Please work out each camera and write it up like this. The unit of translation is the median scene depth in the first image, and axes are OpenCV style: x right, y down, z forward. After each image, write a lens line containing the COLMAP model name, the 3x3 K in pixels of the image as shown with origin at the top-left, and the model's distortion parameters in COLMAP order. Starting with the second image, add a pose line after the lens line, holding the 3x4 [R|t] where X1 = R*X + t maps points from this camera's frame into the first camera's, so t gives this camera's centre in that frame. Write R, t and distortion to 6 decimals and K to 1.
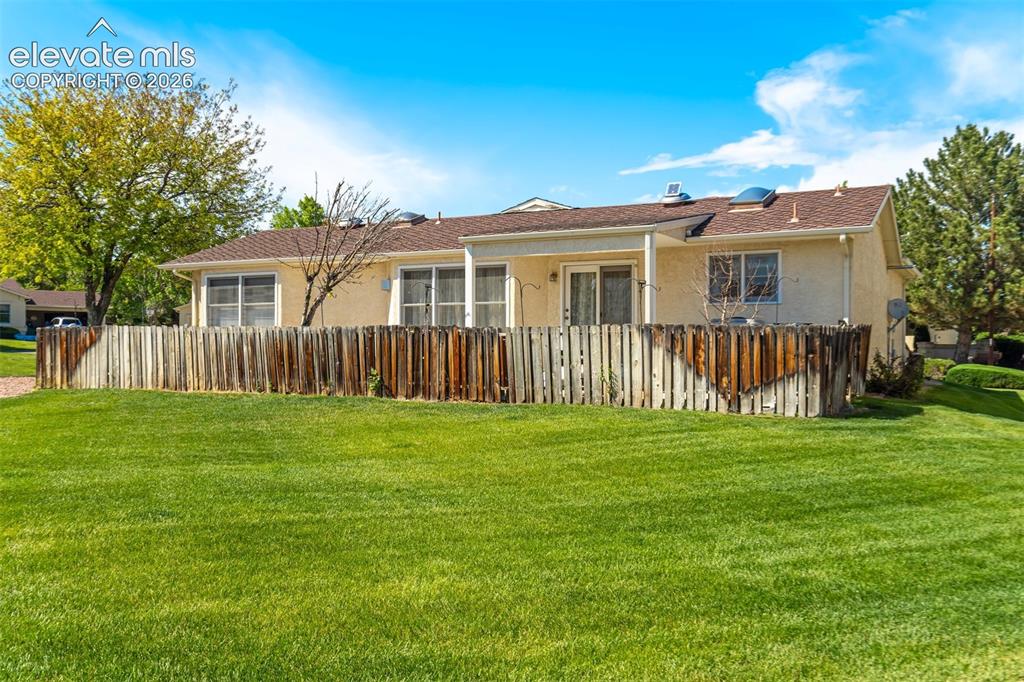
lens RADIAL K [[988.4, 0, 512.0], [0, 988.4, 341.0], [0, 0, 1]] dist [0.009059, 0.021350]
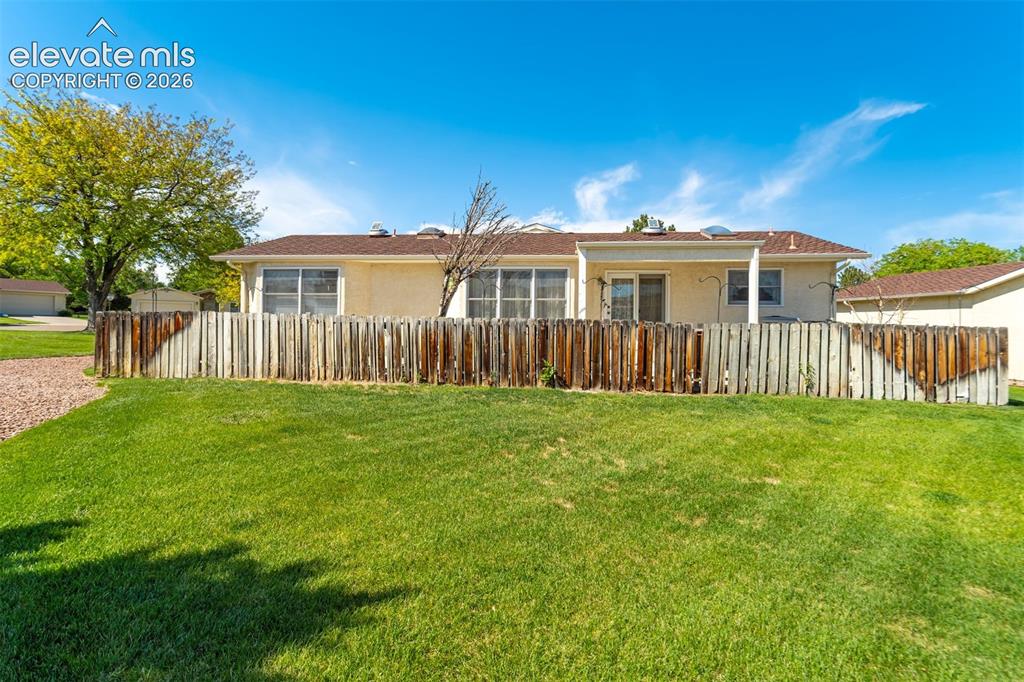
lens RADIAL K [[506.7, 0, 520.4], [0, 506.7, 320.7], [0, 0, 1]] dist [-0.000787, -0.000493]
pose [[0.928047, 0.016060, 0.372117, -0.324917], [-0.014679, 0.999871, -0.006544, -0.008242], [-0.372174, 0.000611, 0.928163, 0.467945]]
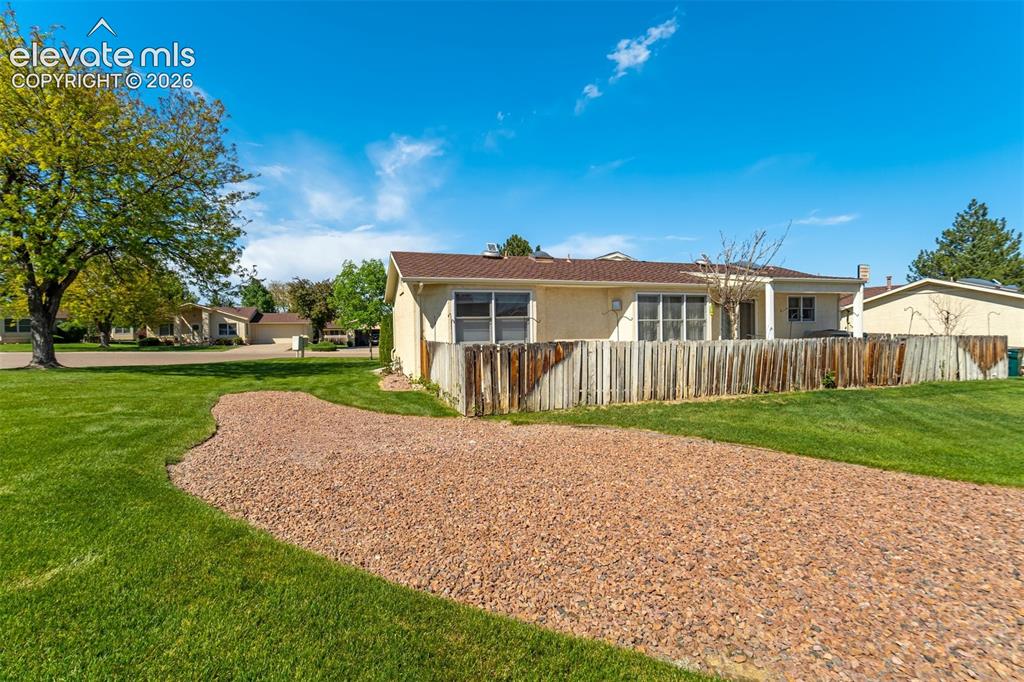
lens RADIAL K [[478.9, 0, 512.0], [0, 478.9, 341.0], [0, 0, 1]] dist [0.001008, 0.000264]
pose [[0.670522, -0.025055, 0.741466, -0.846774], [0.011889, 0.999664, 0.023028, -0.028959], [-0.741794, -0.006626, 0.670595, 0.786347]]
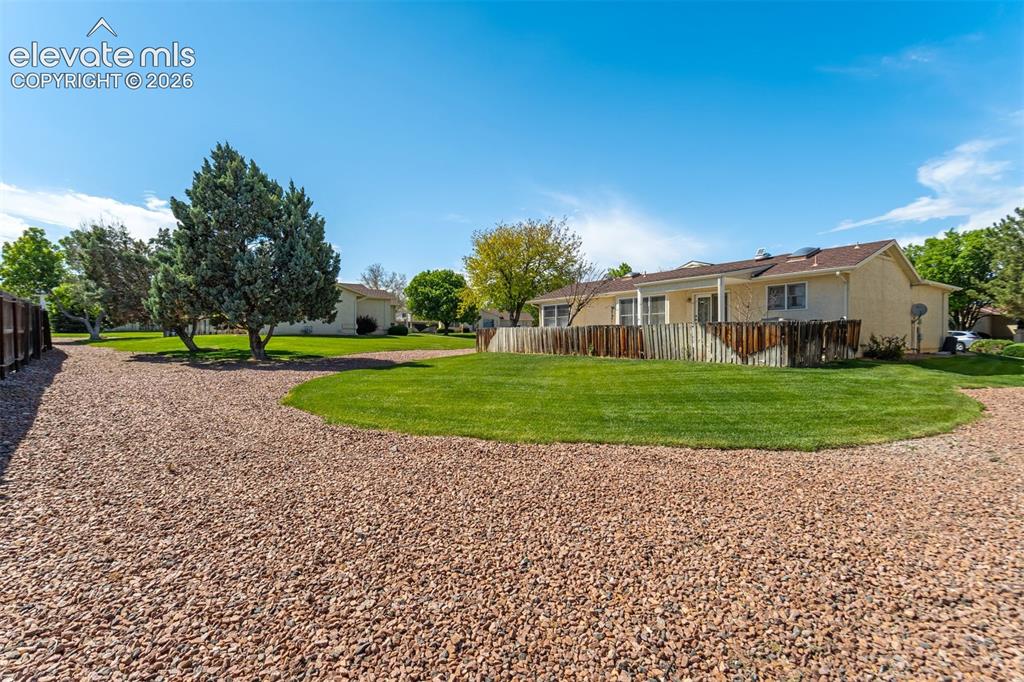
lens RADIAL K [[489.6, 0, 512.0], [0, 489.6, 341.0], [0, 0, 1]] dist [0.027050, -0.000608]
pose [[0.894836, -0.002983, -0.446385, 0.184480], [0.009663, 0.999873, 0.012689, 0.004437], [0.446290, -0.015668, 0.894751, -0.094416]]
